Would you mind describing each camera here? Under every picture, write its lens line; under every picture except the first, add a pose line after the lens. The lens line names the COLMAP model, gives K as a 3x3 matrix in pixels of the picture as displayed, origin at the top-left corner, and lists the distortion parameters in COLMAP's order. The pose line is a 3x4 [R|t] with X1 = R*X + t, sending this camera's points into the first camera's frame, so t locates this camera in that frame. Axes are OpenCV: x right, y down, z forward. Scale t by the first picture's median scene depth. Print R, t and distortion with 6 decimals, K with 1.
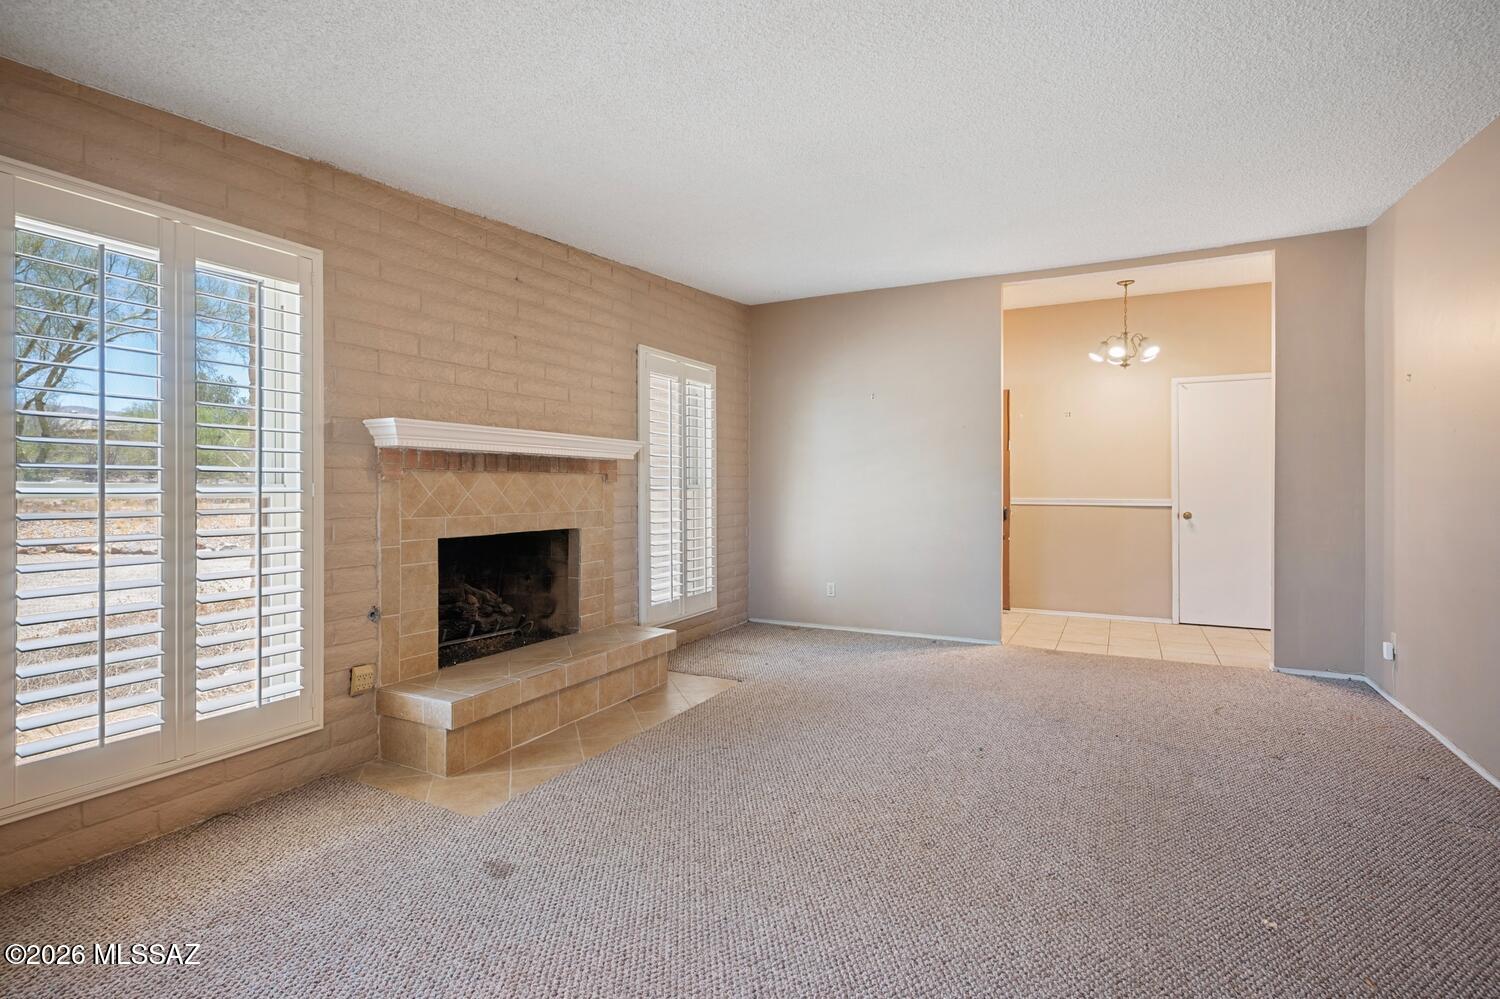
lens RADIAL K [[720.1, 0, 749.0], [0, 720.1, 488.1], [0, 0, 1]] dist [-0.007314, 0.006449]
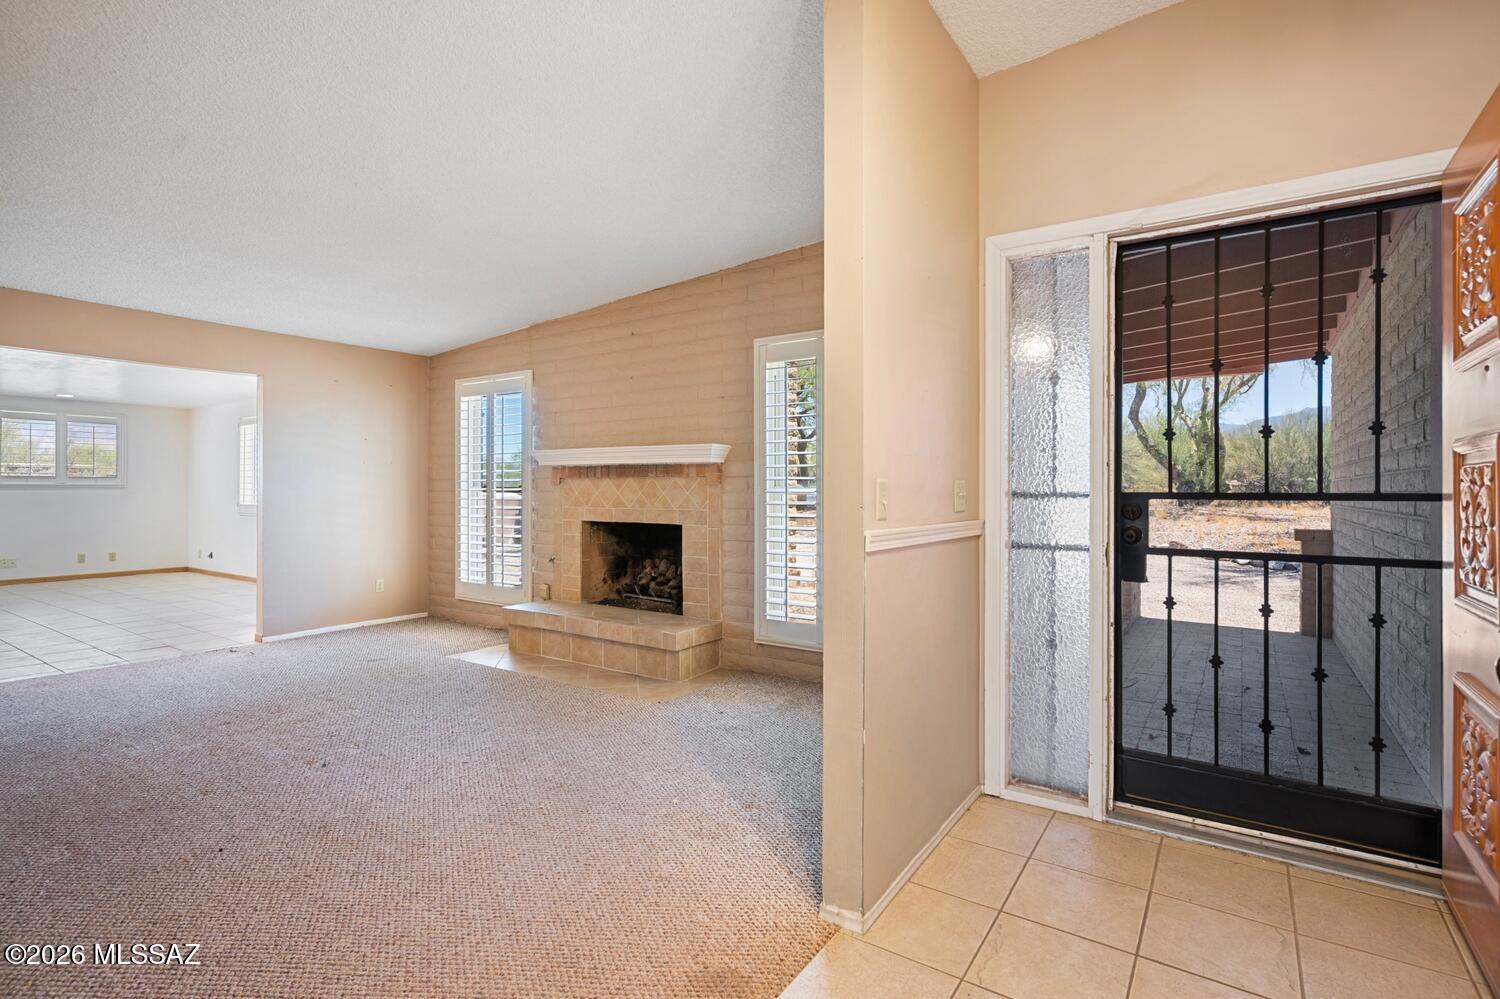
lens RADIAL K [[720.1, 0, 754.9], [0, 720.1, 491.9], [0, 0, 1]] dist [-0.007314, 0.006449]
pose [[-0.106906, 0.005623, -0.994253, 0.954332], [-0.004088, 0.999973, 0.006095, -0.004399], [0.994261, 0.004717, -0.106880, 1.322846]]
